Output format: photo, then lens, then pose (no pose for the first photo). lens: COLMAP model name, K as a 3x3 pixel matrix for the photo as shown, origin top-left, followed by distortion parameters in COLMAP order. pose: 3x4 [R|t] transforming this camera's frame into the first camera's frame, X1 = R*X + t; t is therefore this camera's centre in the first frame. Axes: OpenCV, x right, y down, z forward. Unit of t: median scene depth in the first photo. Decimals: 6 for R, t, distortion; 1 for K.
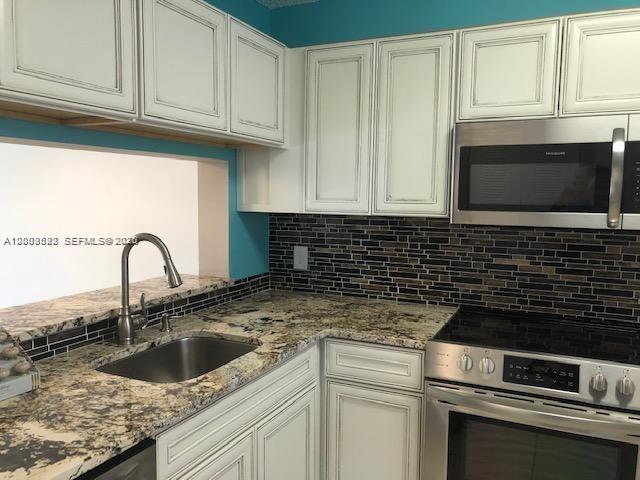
lens RADIAL K [[517.4, 0, 320.2], [0, 517.4, 227.7], [0, 0, 1]] dist [0.010031, 0.000566]
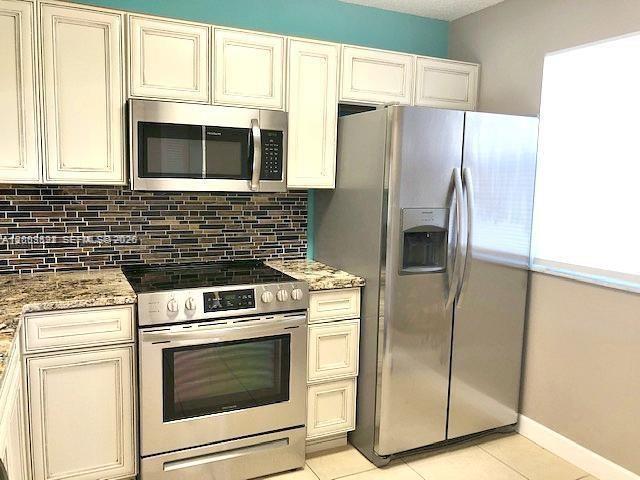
lens RADIAL K [[517.4, 0, 320.2], [0, 517.4, 227.7], [0, 0, 1]] dist [0.010031, 0.000566]
pose [[0.625603, -0.074626, 0.776565, -0.356881], [0.031238, 0.997012, 0.070645, 0.005648], [-0.779516, -0.019937, 0.626065, -0.009591]]
